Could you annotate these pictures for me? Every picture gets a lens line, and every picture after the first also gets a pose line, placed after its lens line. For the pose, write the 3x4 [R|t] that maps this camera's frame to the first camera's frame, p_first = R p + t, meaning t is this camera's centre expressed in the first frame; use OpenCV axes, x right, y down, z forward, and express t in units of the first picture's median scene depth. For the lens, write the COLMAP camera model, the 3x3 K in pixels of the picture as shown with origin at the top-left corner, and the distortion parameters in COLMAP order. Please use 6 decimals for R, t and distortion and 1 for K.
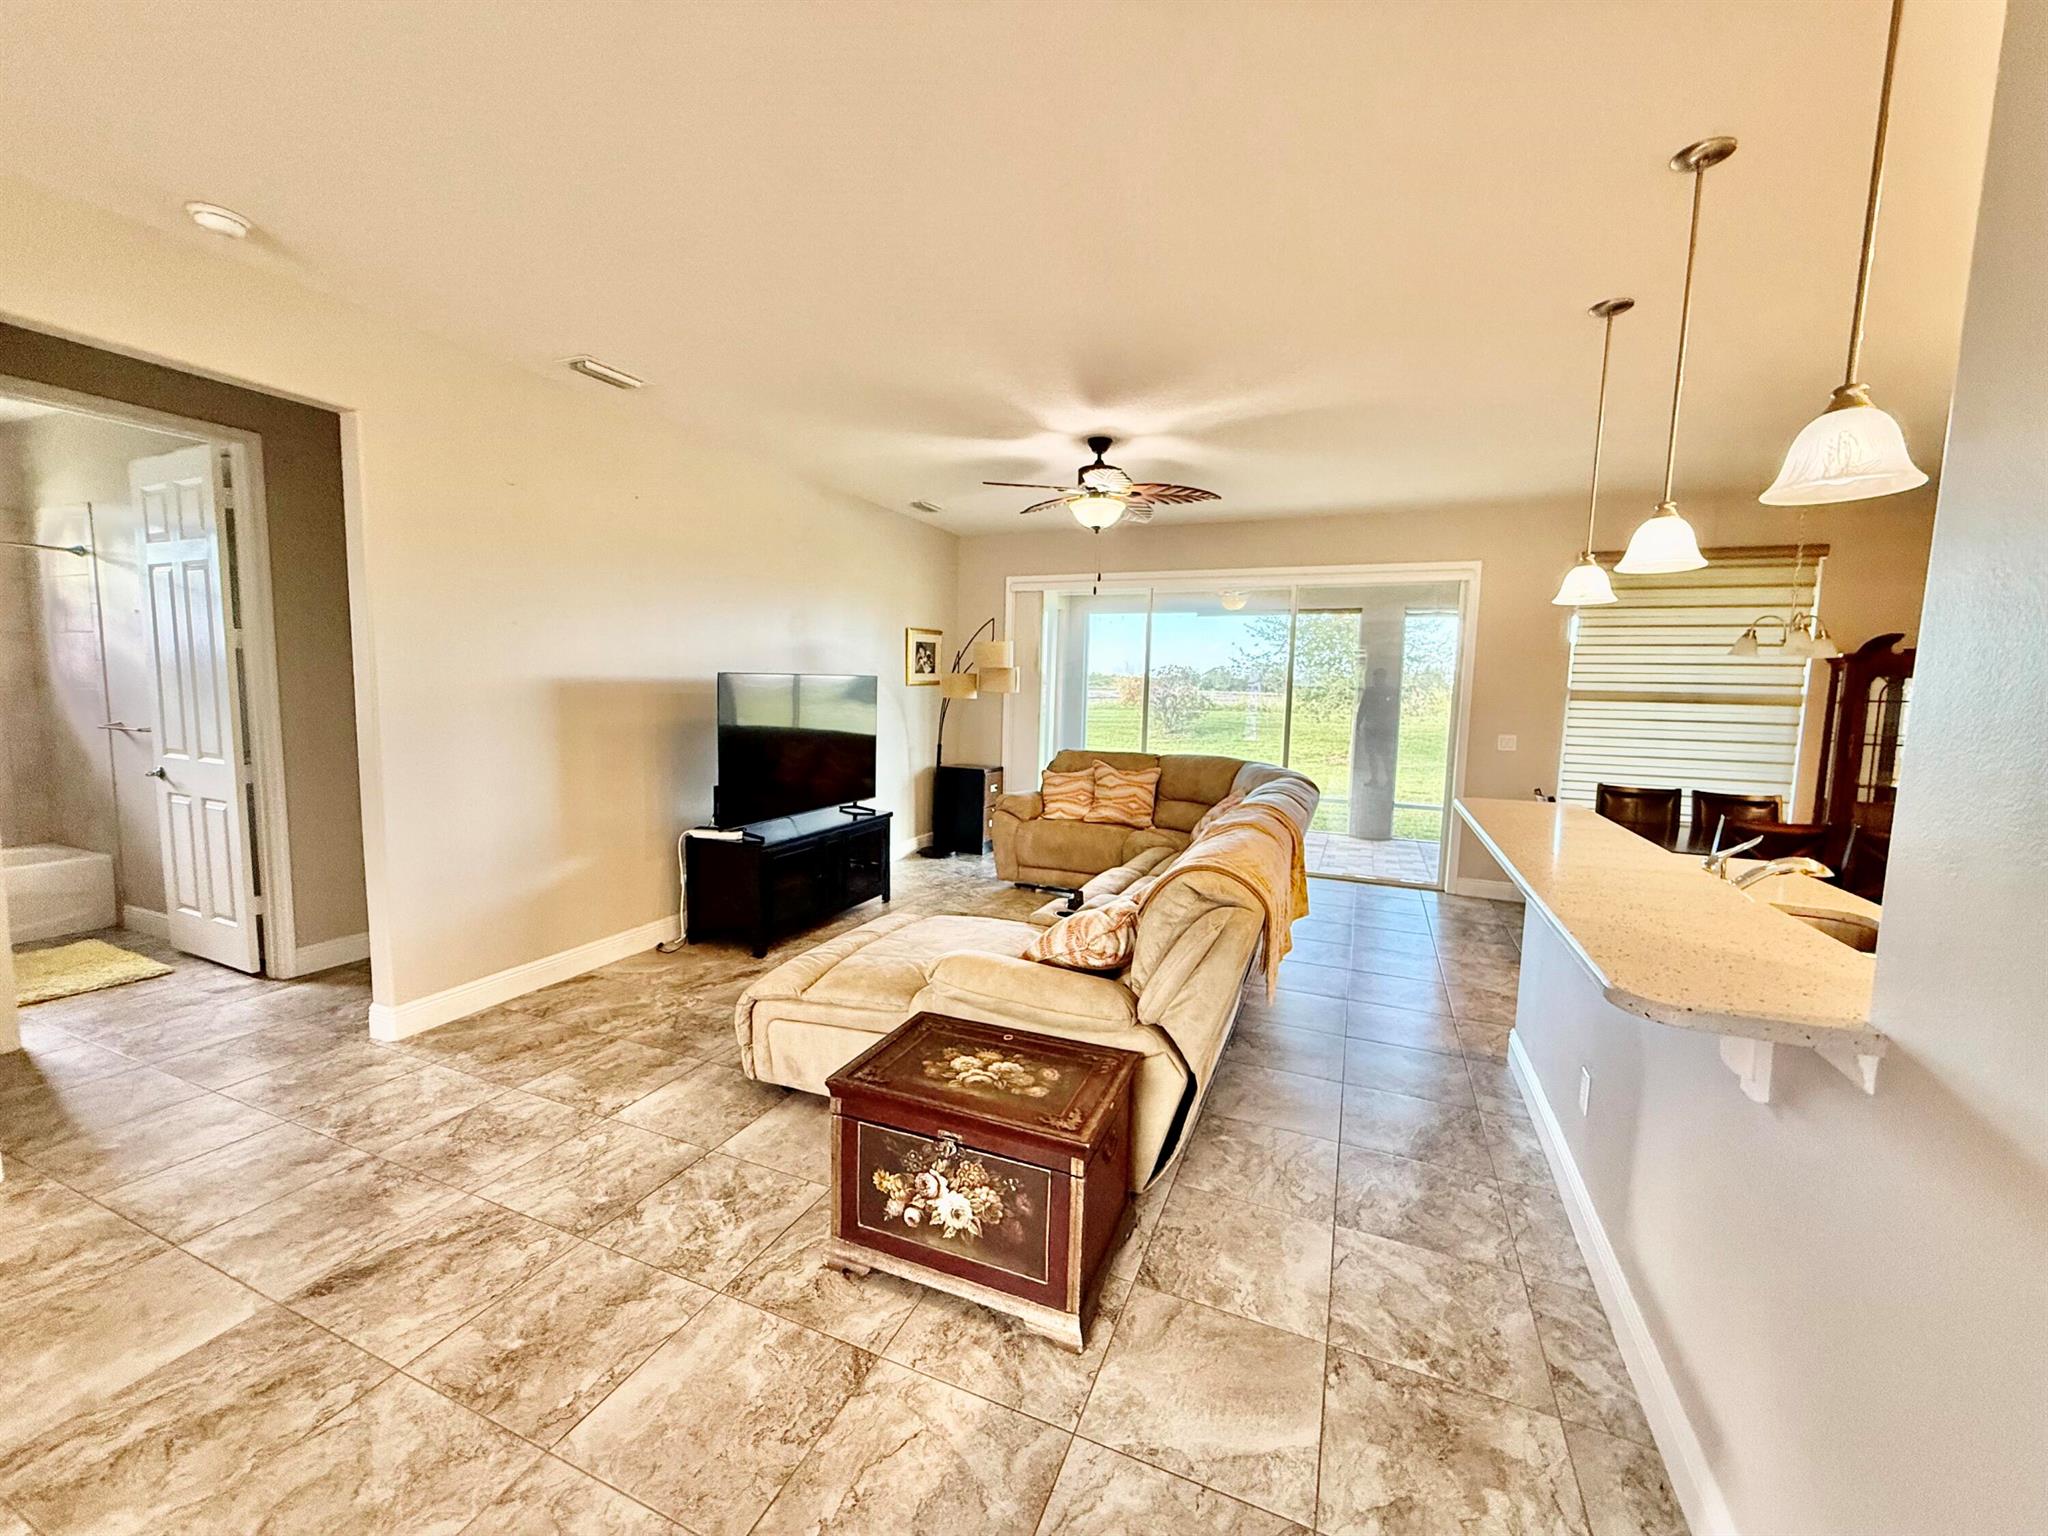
lens RADIAL K [[816.3, 0, 1020.3], [0, 816.3, 767.1], [0, 0, 1]] dist [0.000875, -0.000040]
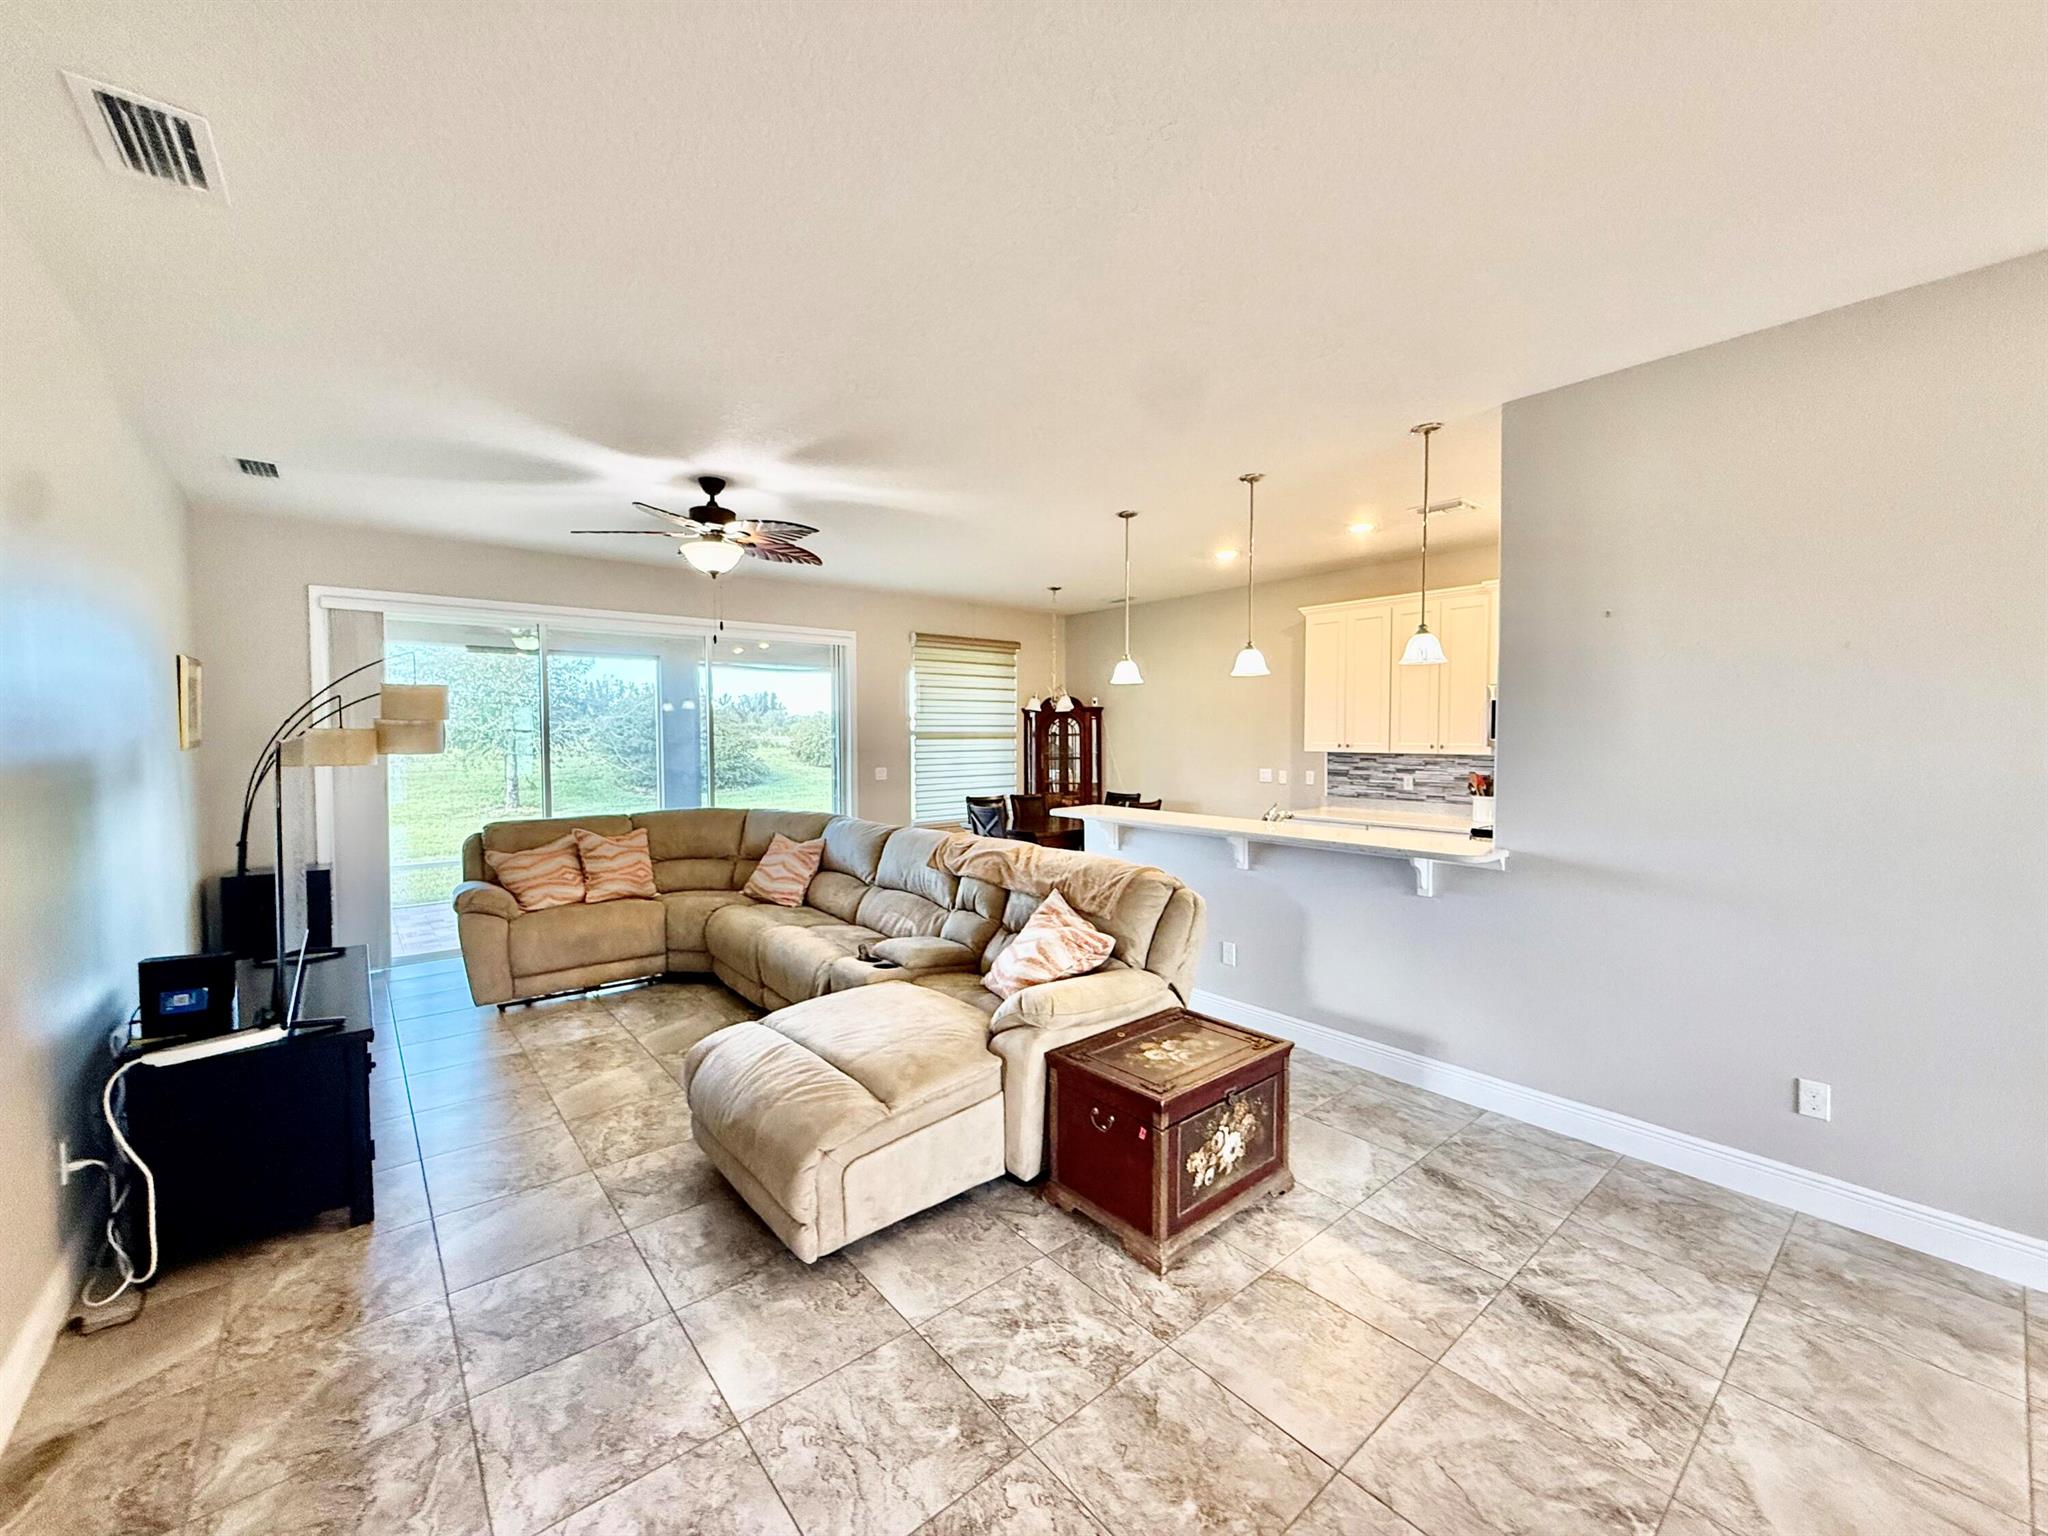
lens RADIAL K [[816.3, 0, 1020.3], [0, 816.3, 767.1], [0, 0, 1]] dist [0.000875, -0.000040]
pose [[0.458677, -0.062421, 0.886408, -0.947521], [0.103608, 0.994483, 0.016419, -0.082766], [-0.882542, 0.084309, 0.462613, 0.450861]]
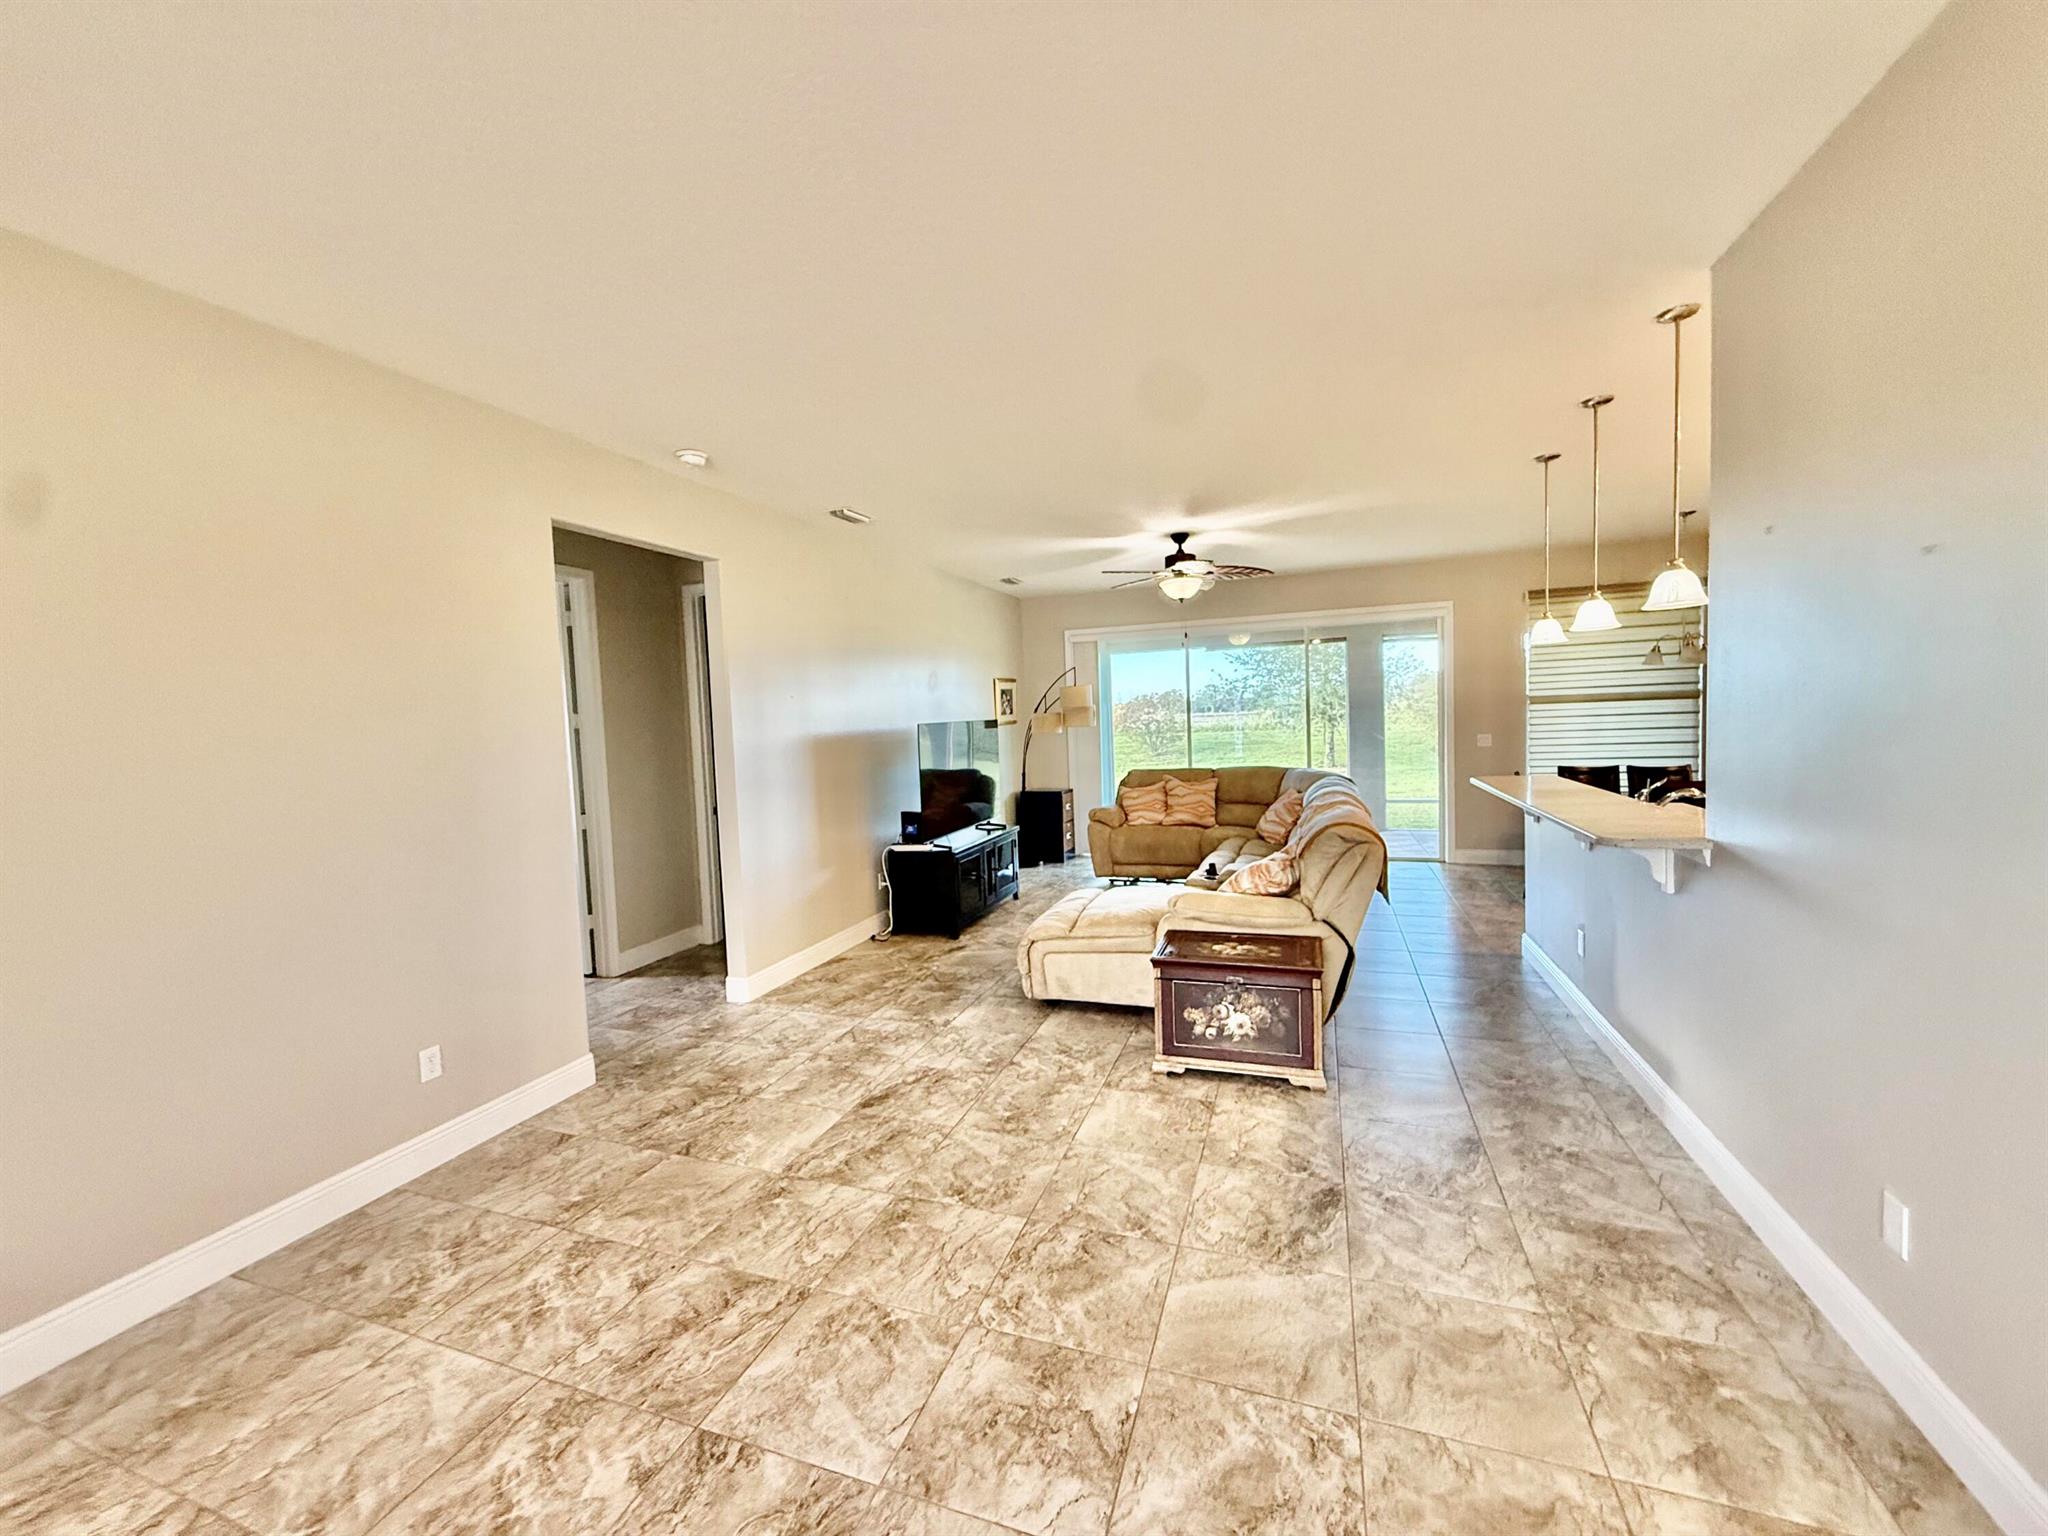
lens RADIAL K [[816.7, 0, 1020.1], [0, 816.7, 767.0], [0, 0, 1]] dist [0.000427, 0.000192]
pose [[0.996526, -0.065778, 0.051089, -0.415824], [0.067832, 0.996912, -0.039571, 0.027626], [-0.048328, 0.042899, 0.997910, -0.504805]]
